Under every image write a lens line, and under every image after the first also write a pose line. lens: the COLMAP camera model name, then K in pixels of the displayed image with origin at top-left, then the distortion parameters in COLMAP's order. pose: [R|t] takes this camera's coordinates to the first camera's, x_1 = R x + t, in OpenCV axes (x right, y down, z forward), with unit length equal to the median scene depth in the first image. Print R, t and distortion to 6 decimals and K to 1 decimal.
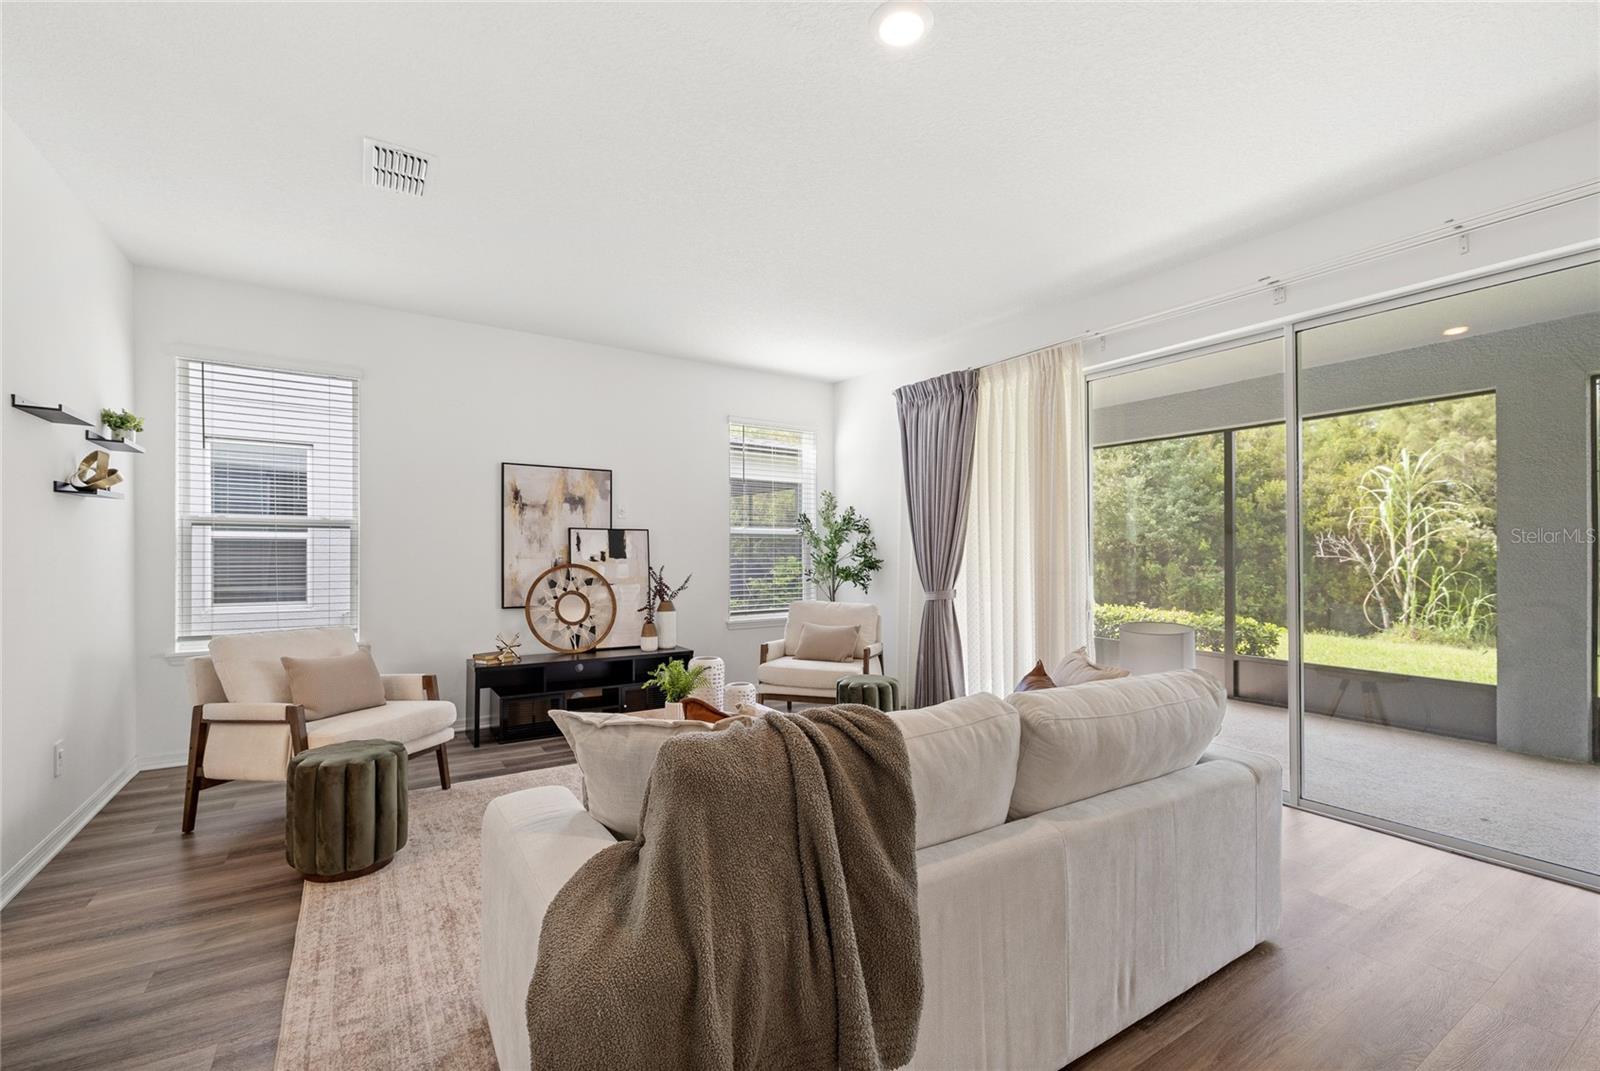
lens RADIAL K [[686.1, 0, 800.4], [0, 686.1, 547.9], [0, 0, 1]] dist [0.000193, 0.000670]
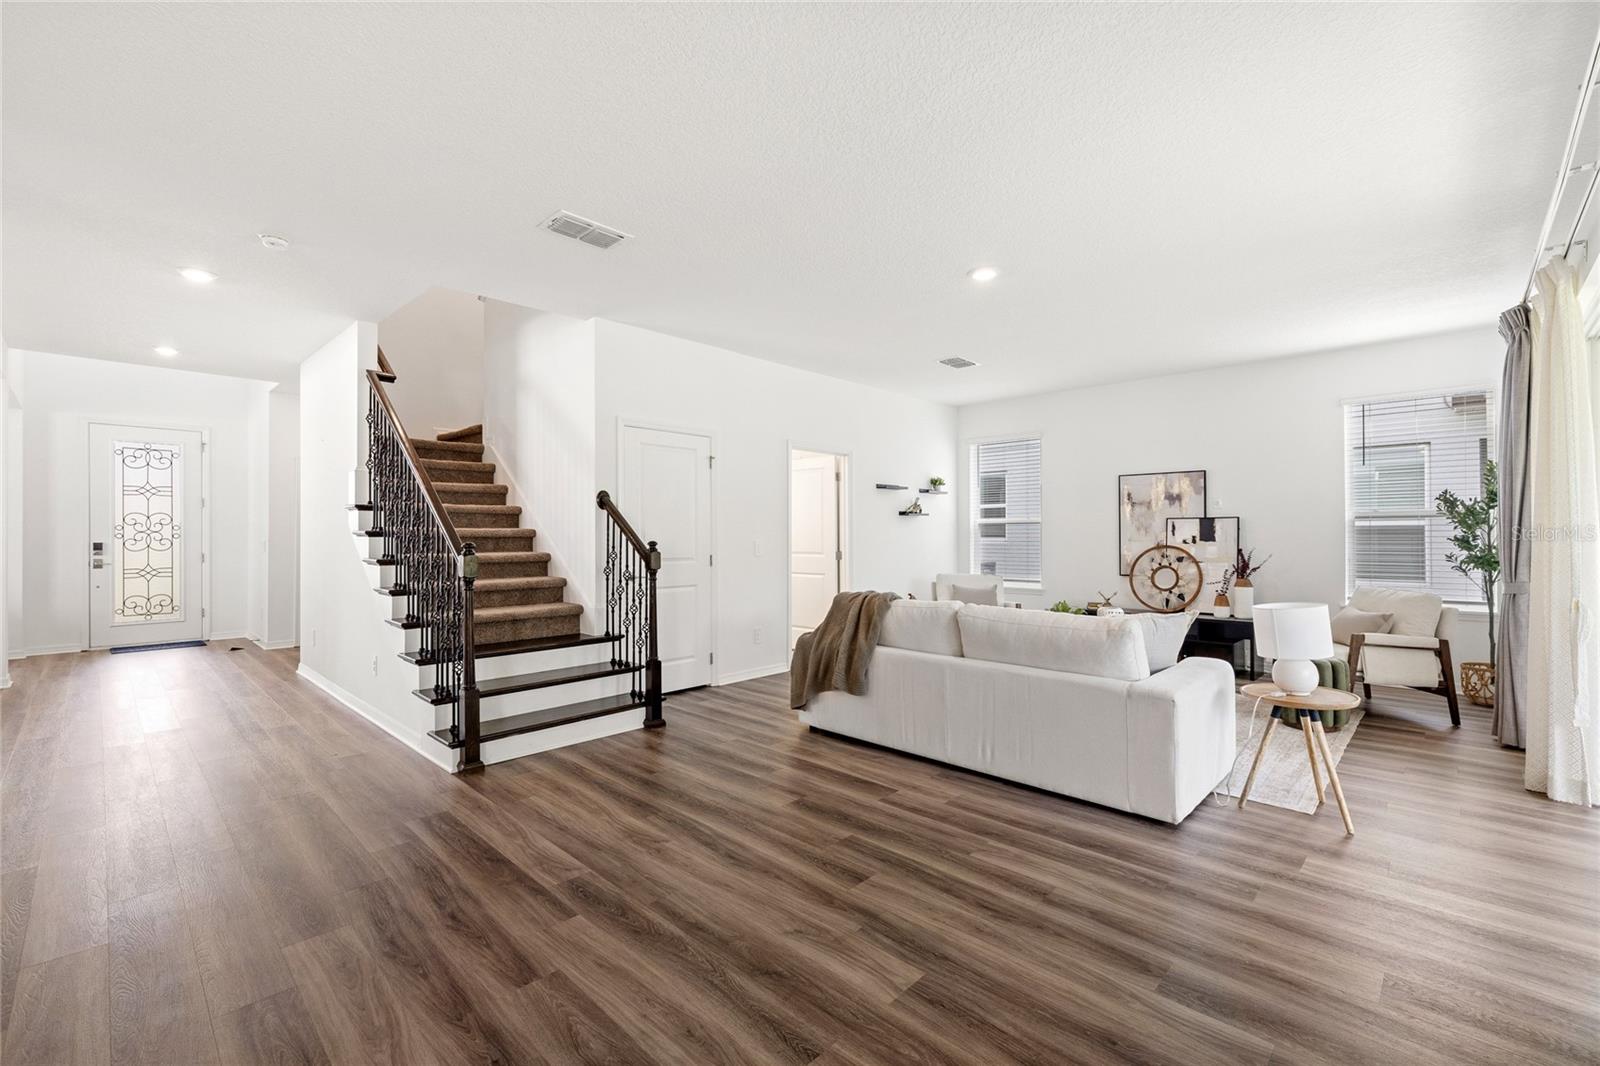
lens RADIAL K [[686.1, 0, 800.4], [0, 686.1, 535.9], [0, 0, 1]] dist [0.000193, 0.000670]
pose [[0.227297, -0.005613, -0.973809, 0.795584], [0.010980, 0.999935, -0.003200, 0.001356], [0.973763, -0.009965, 0.227344, 0.003680]]
